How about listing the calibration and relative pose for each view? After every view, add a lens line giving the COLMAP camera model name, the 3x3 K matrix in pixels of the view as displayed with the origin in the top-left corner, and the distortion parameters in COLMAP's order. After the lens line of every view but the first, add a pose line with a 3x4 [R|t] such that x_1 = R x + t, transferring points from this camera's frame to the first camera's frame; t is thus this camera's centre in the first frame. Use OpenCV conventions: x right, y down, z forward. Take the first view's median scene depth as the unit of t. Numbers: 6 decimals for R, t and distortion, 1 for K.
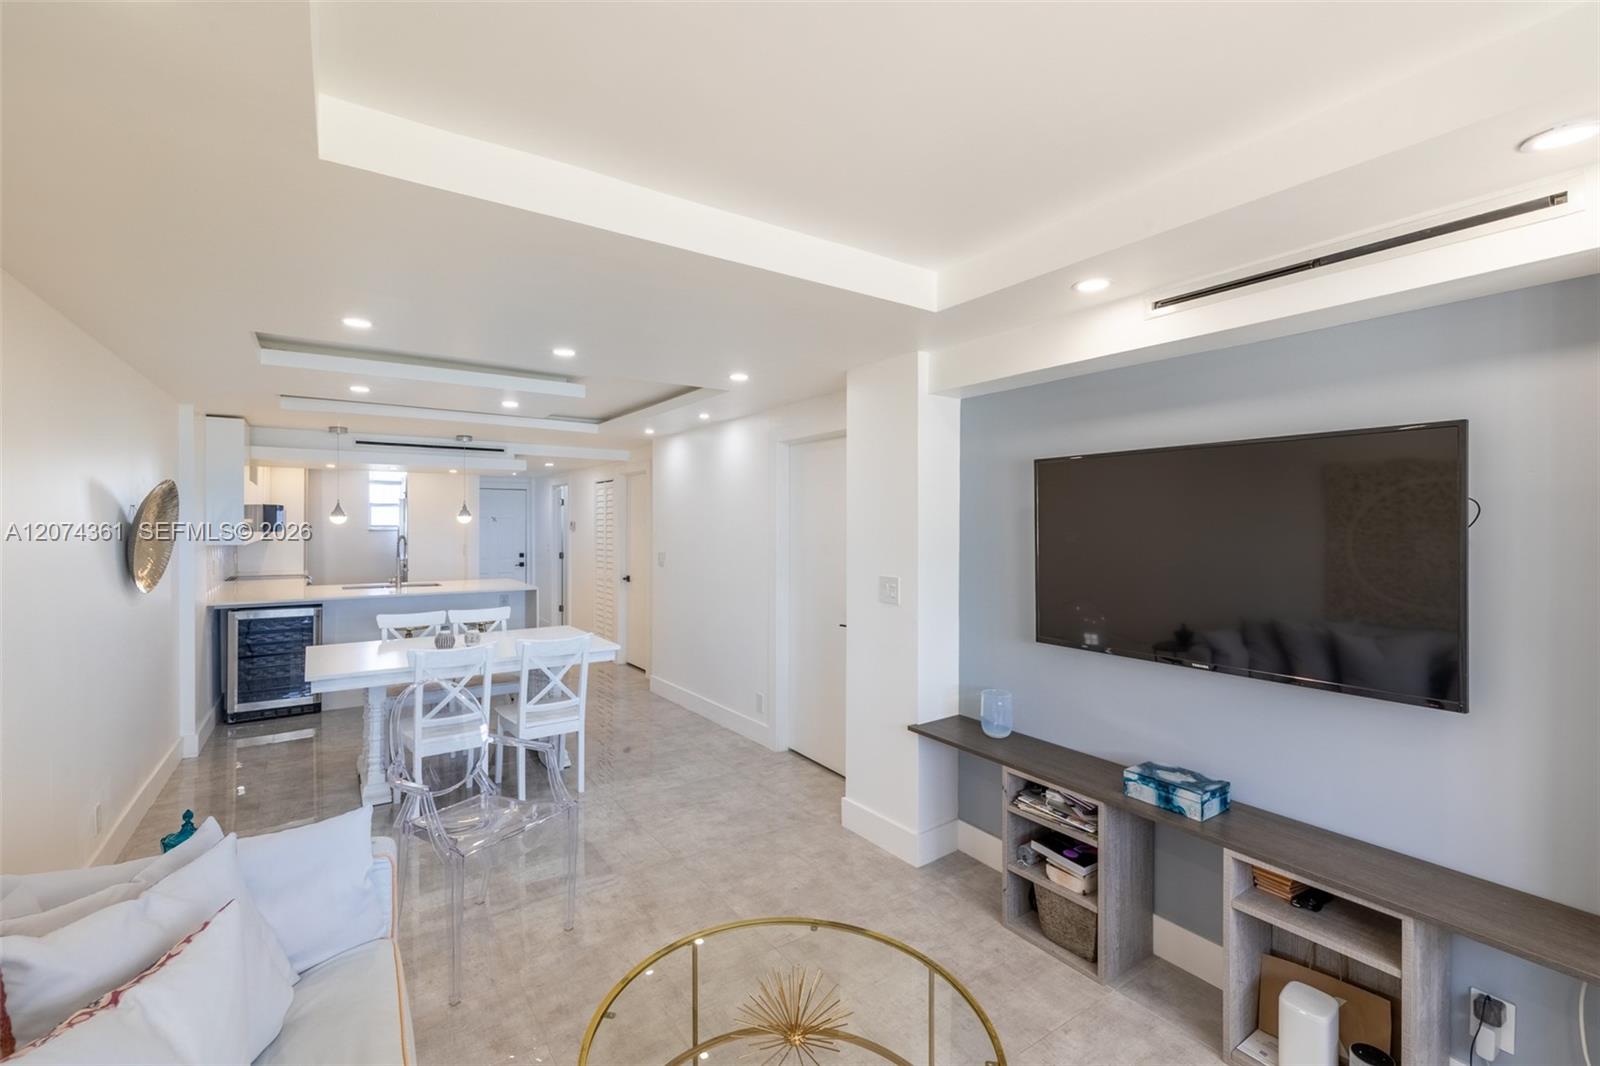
lens RADIAL K [[697.5, 0, 782.4], [0, 697.5, 524.5], [0, 0, 1]] dist [-0.000455, 0.000010]
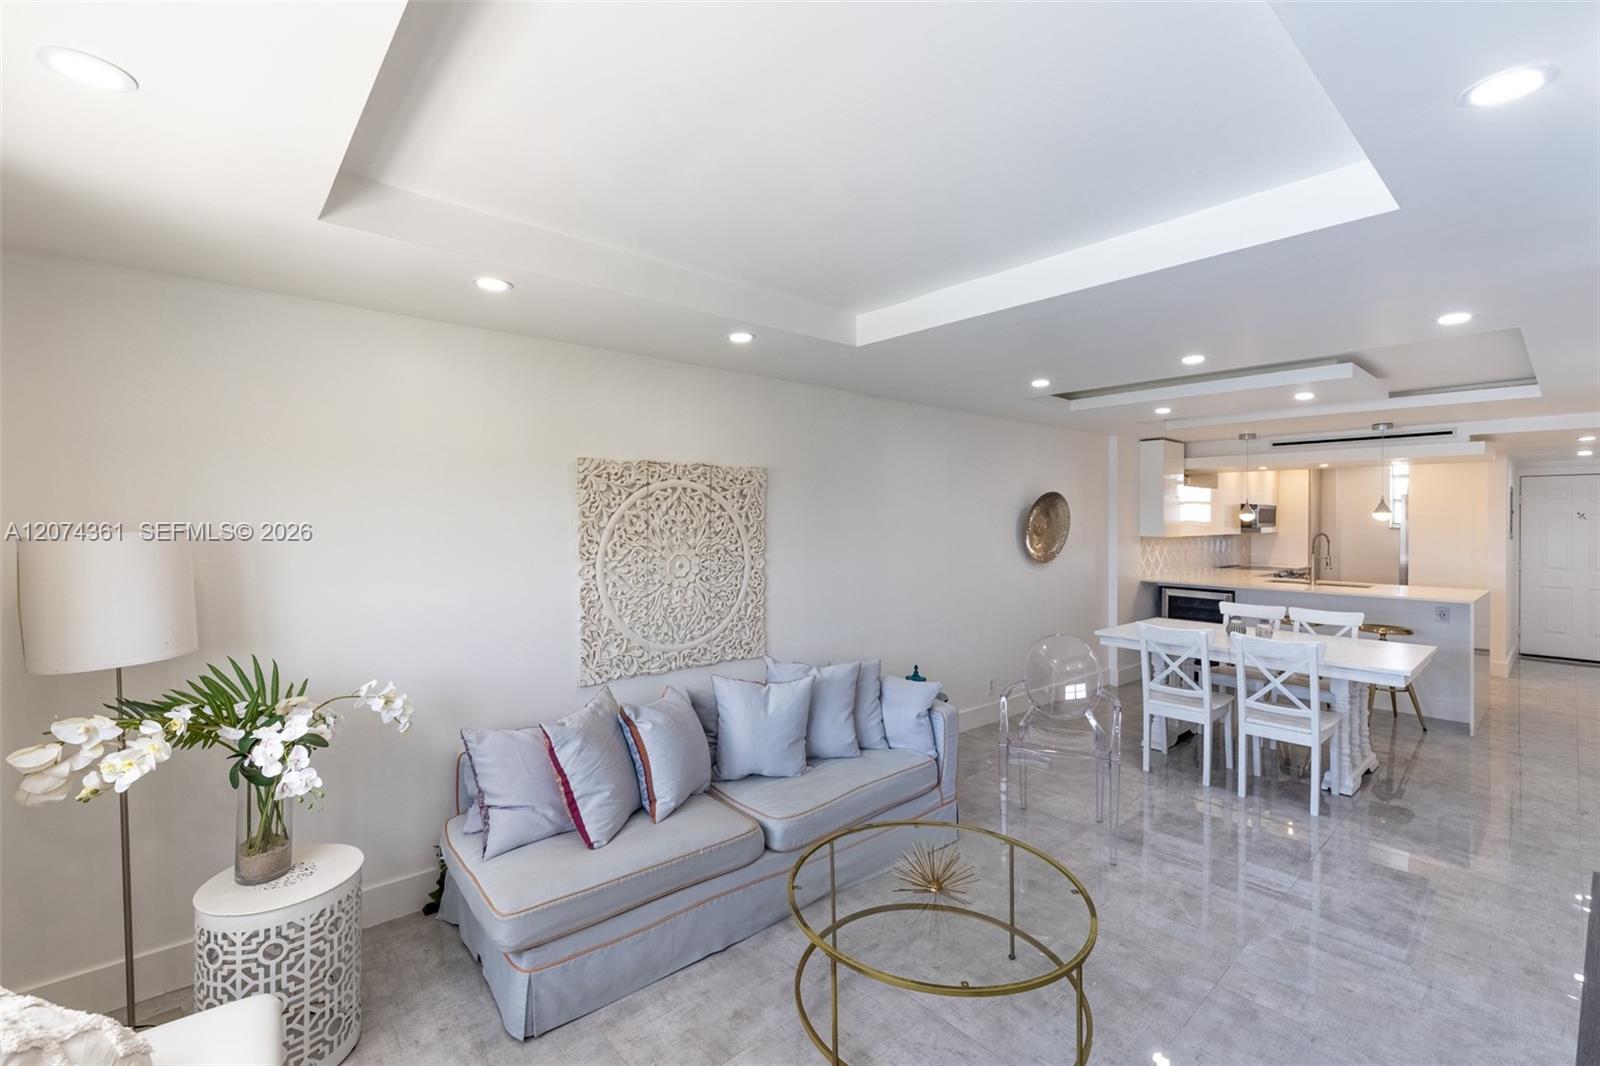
lens RADIAL K [[669.7, 0, 781.5], [0, 669.7, 516.5], [0, 0, 1]] dist [0.000110, -0.000025]
pose [[0.109812, -0.004823, -0.993941, 0.555046], [-0.003884, 0.999979, -0.005281, 0.000802], [0.993945, 0.004440, 0.109791, 0.230715]]
